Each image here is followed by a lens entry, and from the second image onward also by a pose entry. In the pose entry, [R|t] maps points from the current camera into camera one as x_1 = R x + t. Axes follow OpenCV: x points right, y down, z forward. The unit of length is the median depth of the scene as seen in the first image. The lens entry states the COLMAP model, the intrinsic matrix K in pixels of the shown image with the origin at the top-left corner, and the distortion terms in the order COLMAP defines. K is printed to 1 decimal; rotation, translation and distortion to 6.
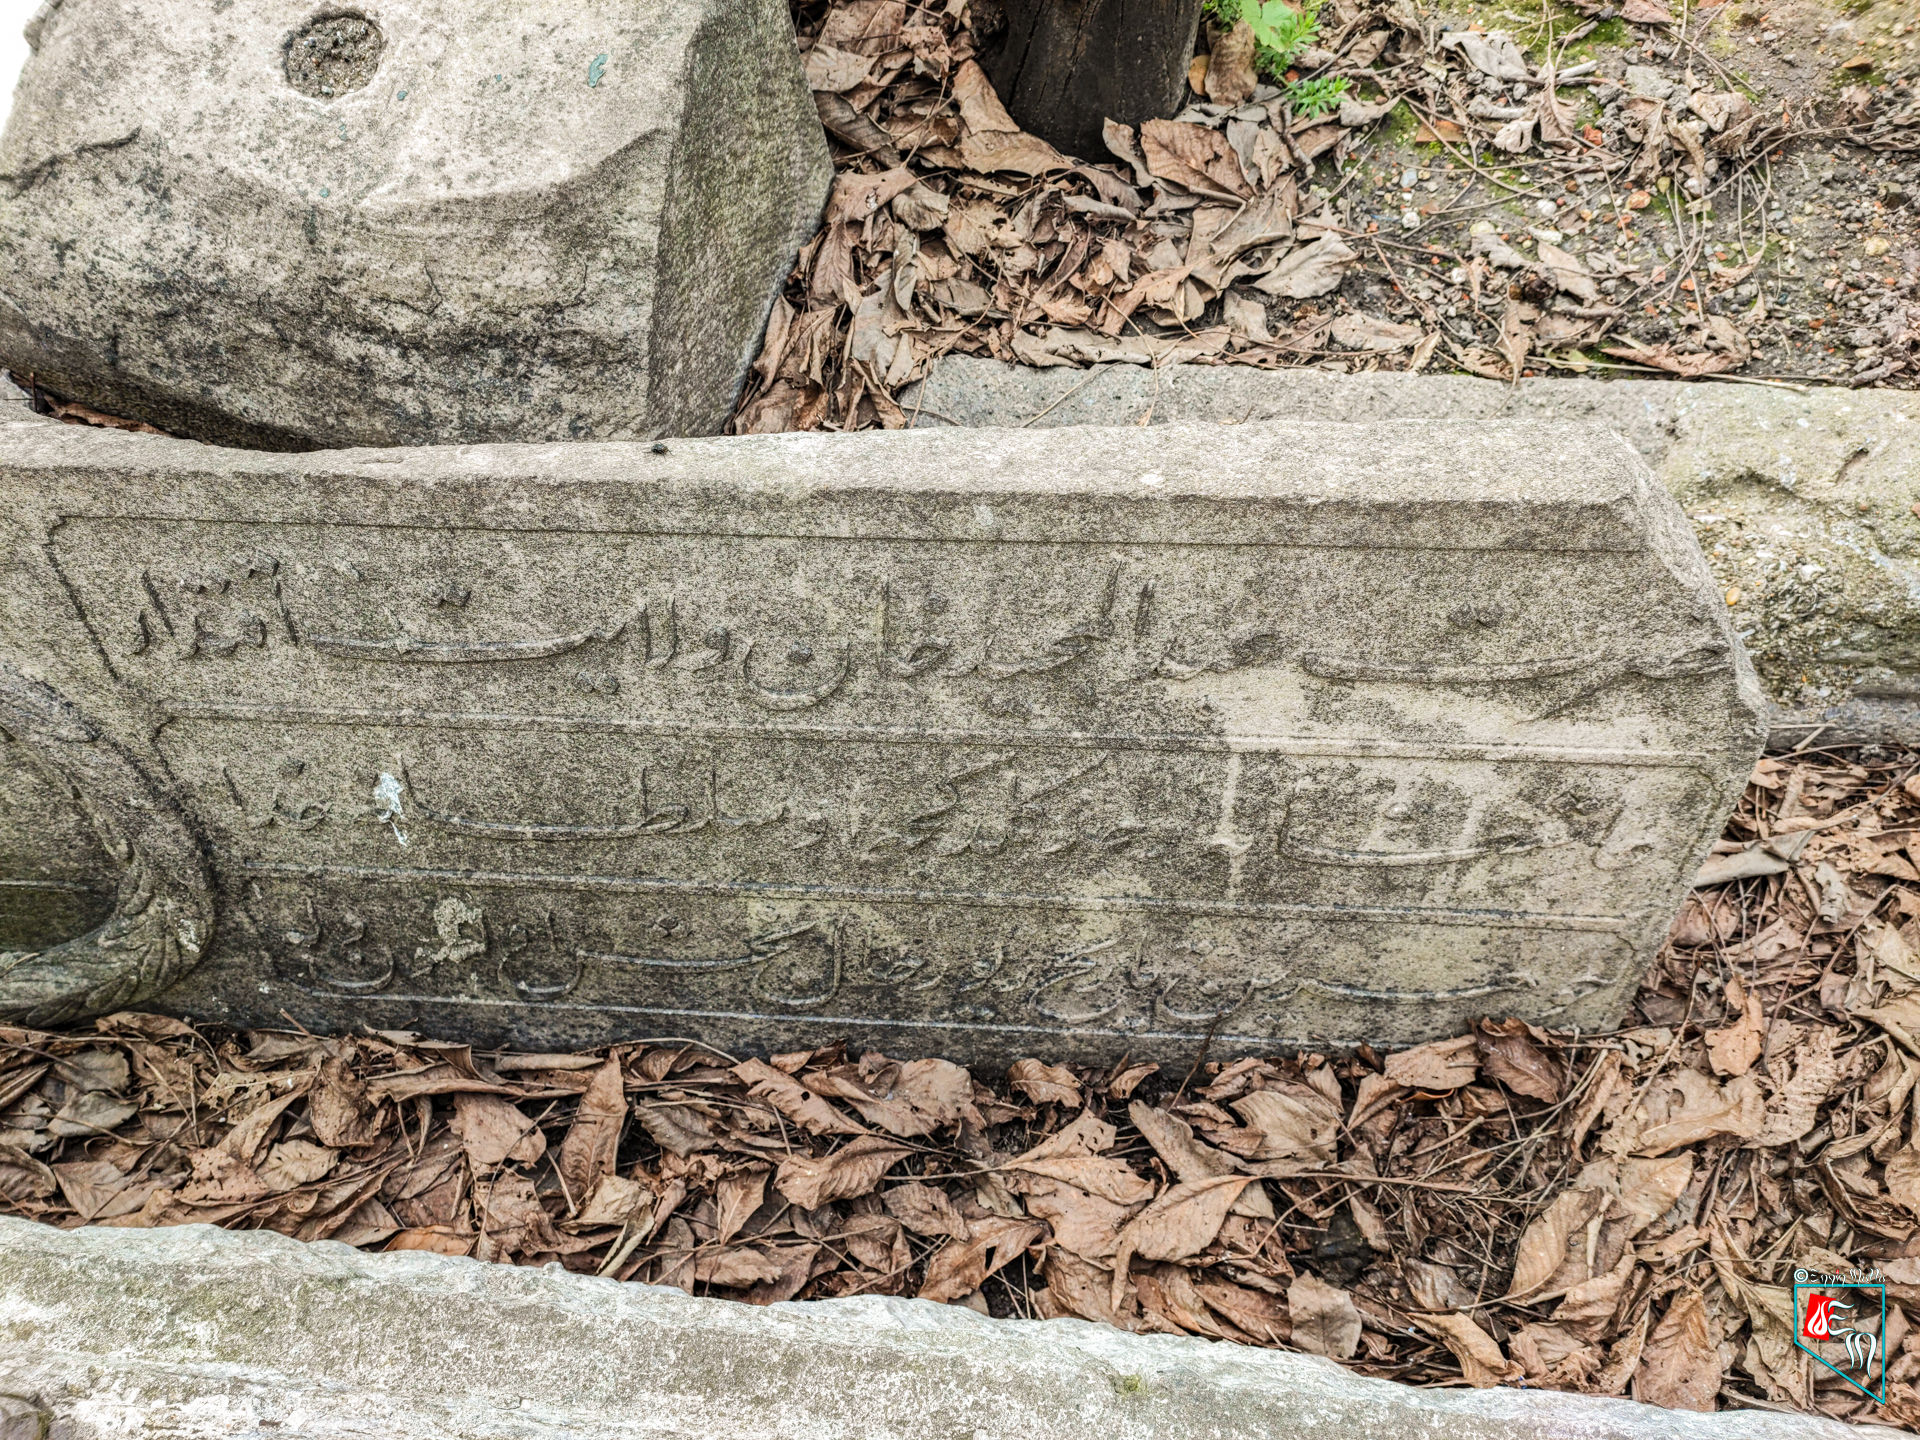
lens RADIAL K [[1331.2, 0, 960.0], [0, 1331.2, 720.0], [0, 0, 1]] dist [0.025996, -0.055313]
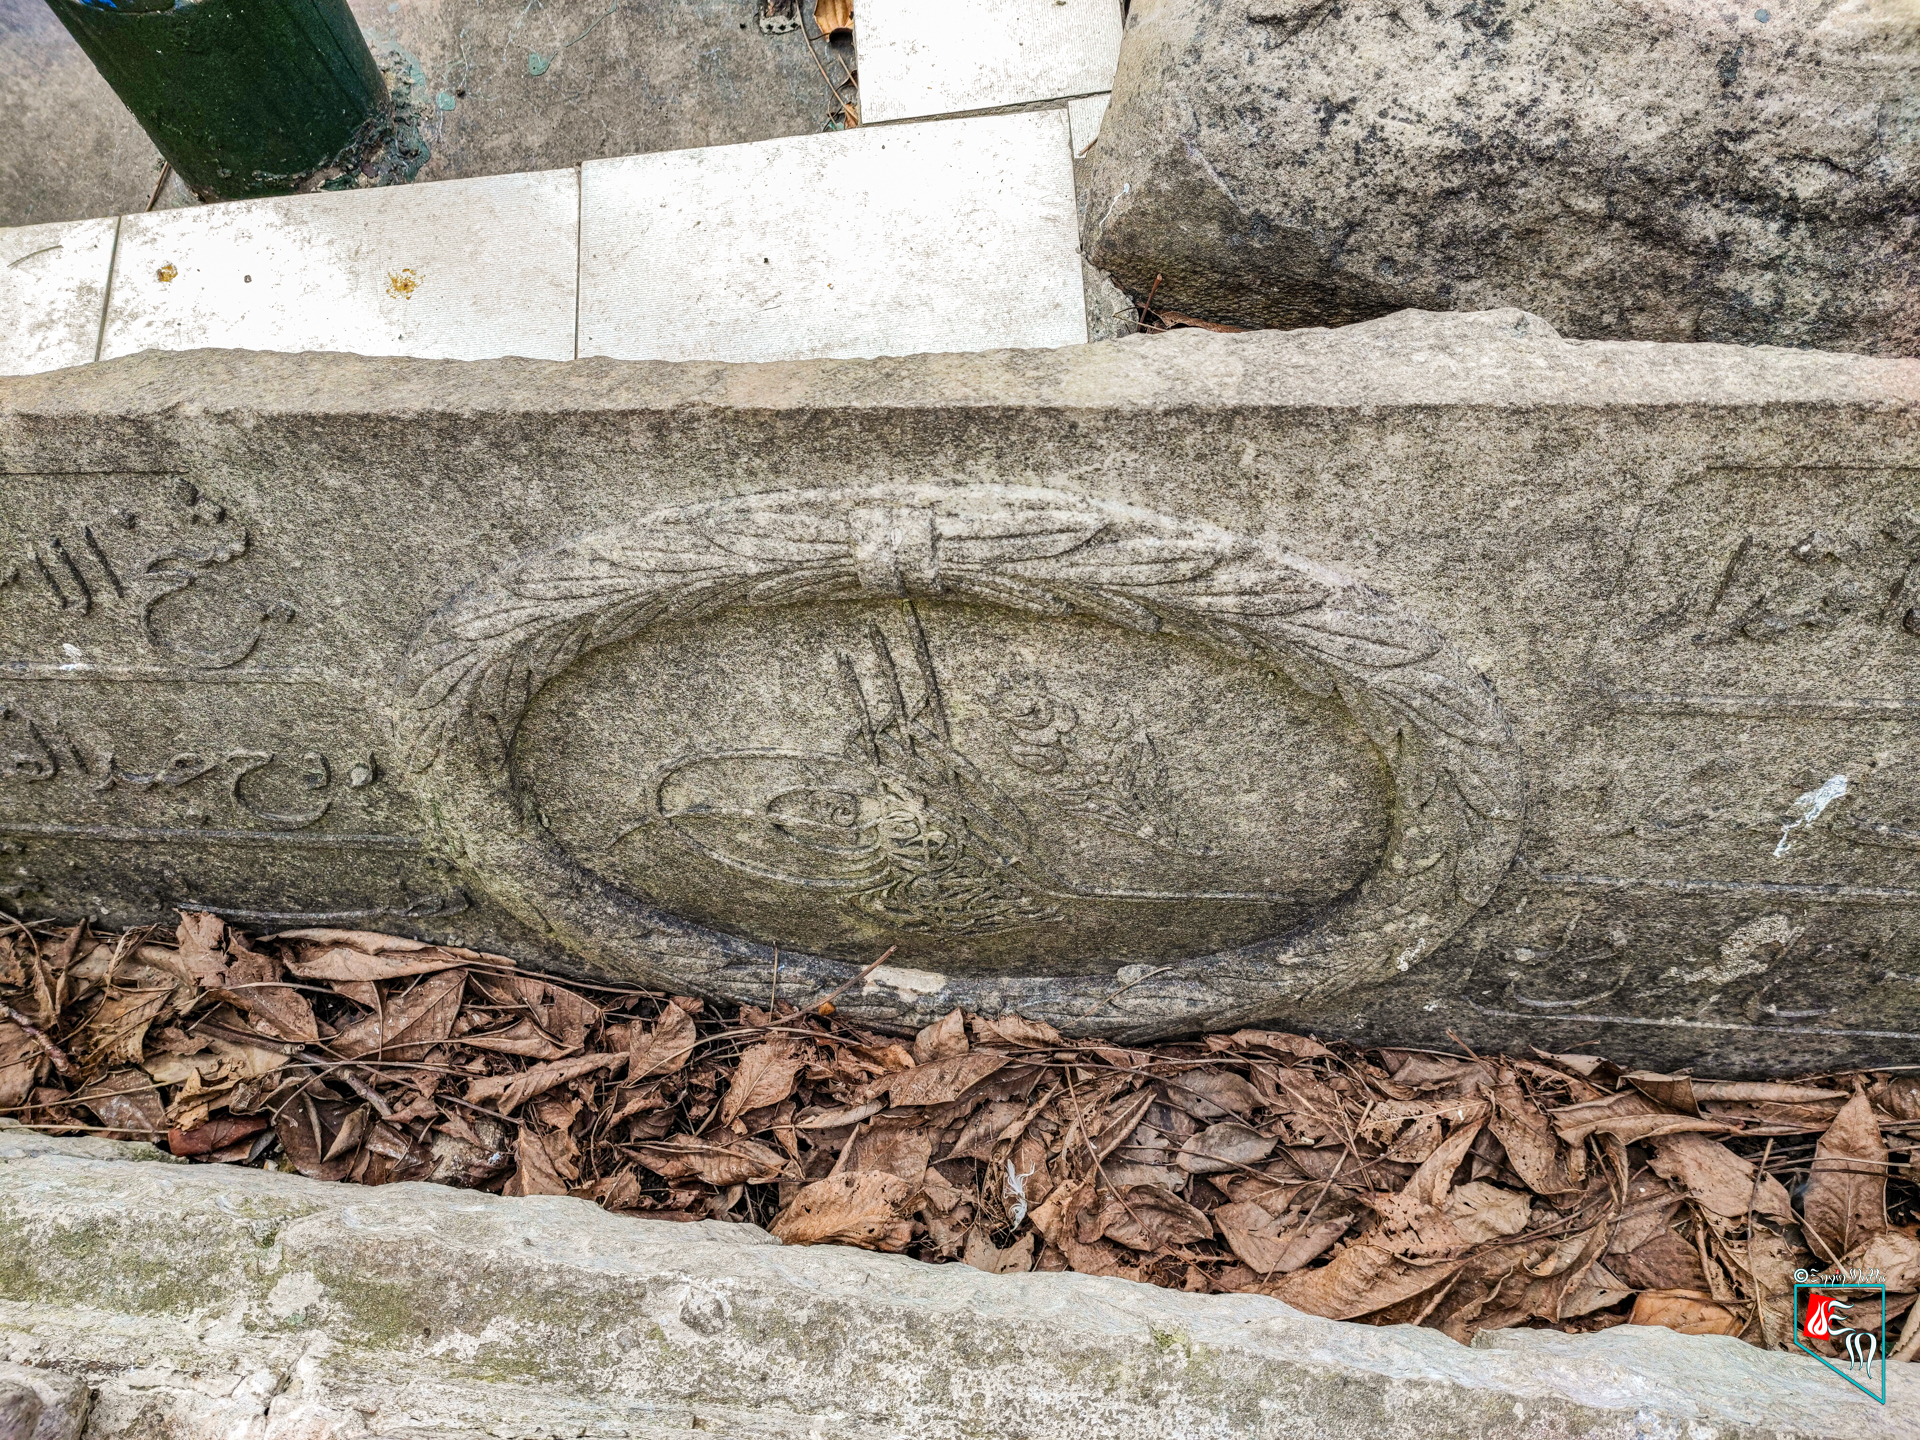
lens RADIAL K [[1362.0, 0, 960.0], [0, 1362.0, 720.0], [0, 0, 1]] dist [0.036287, -0.060110]
pose [[0.993047, -0.014702, -0.116797, -0.738804], [0.025207, 0.995714, 0.088984, -0.067328], [0.114988, -0.091309, 0.989161, 0.126318]]
